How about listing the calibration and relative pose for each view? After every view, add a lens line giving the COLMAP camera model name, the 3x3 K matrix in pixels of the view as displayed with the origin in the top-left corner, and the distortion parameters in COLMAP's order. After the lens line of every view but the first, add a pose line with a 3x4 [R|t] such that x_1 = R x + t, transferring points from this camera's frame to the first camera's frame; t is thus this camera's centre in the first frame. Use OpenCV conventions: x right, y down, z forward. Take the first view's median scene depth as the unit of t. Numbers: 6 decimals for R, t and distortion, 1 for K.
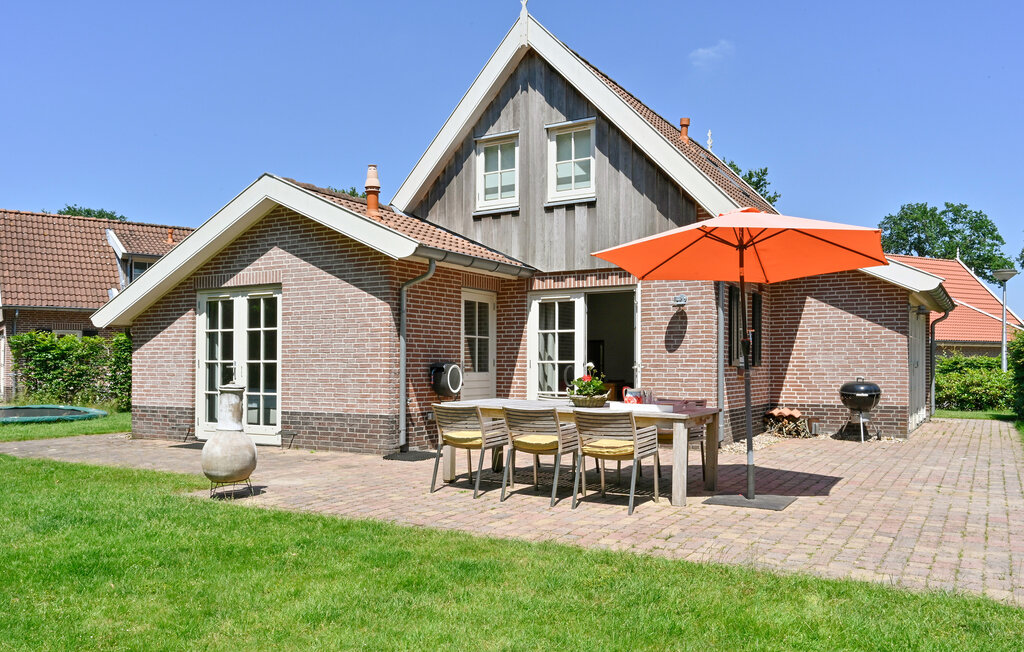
lens RADIAL K [[827.7, 0, 494.7], [0, 827.7, 390.3], [0, 0, 1]] dist [-0.001246, 0.000152]
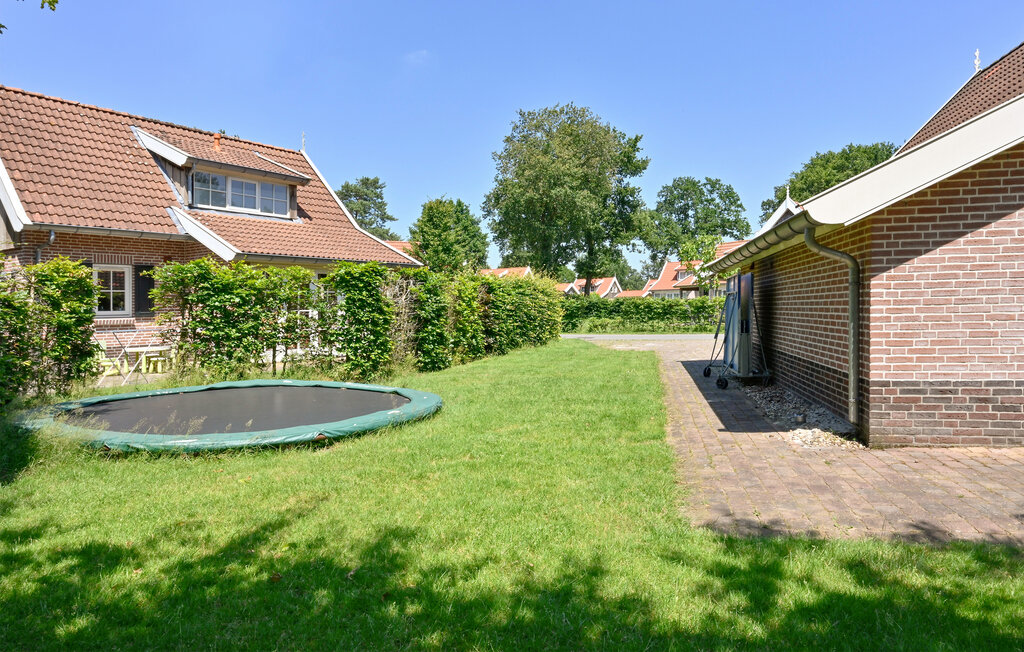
lens RADIAL K [[689.9, 0, 516.4], [0, 689.9, 330.0], [0, 0, 1]] dist [0.008025, 0.000971]
pose [[0.935869, -0.031073, 0.350975, -0.854847], [0.031567, 0.999492, 0.004315, -0.023488], [-0.350931, 0.007041, 0.936375, 0.739584]]
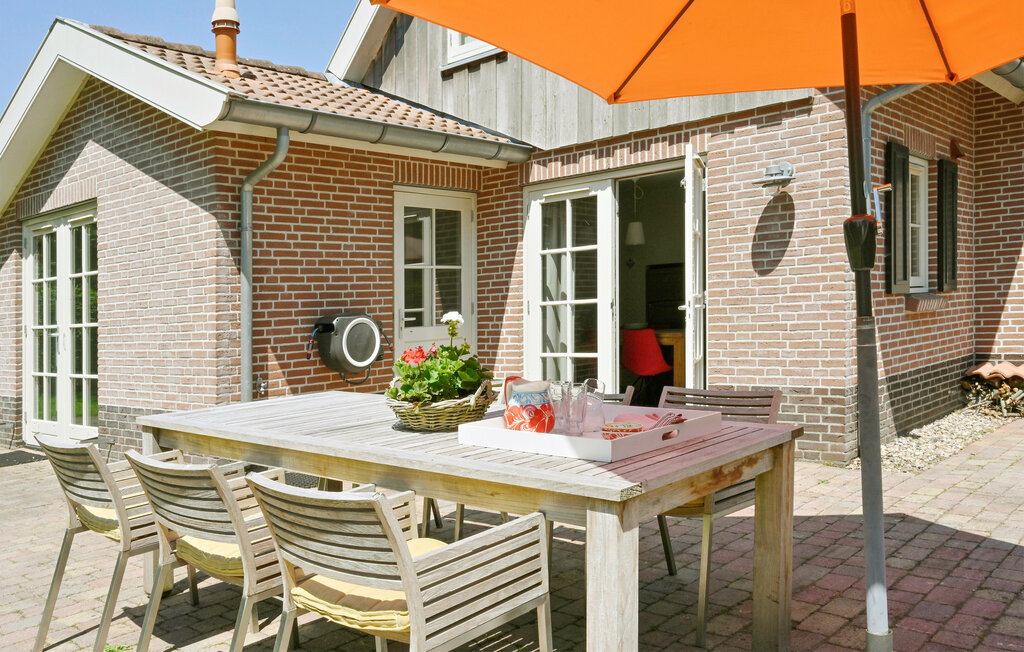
lens RADIAL K [[827.7, 0, 477.1], [0, 827.7, 381.6], [0, 0, 1]] dist [-0.001246, 0.000152]
pose [[0.973162, -0.026527, -0.228589, 0.151169], [0.040994, 0.997429, 0.058773, -0.016105], [0.226442, -0.066567, 0.971747, 0.430837]]
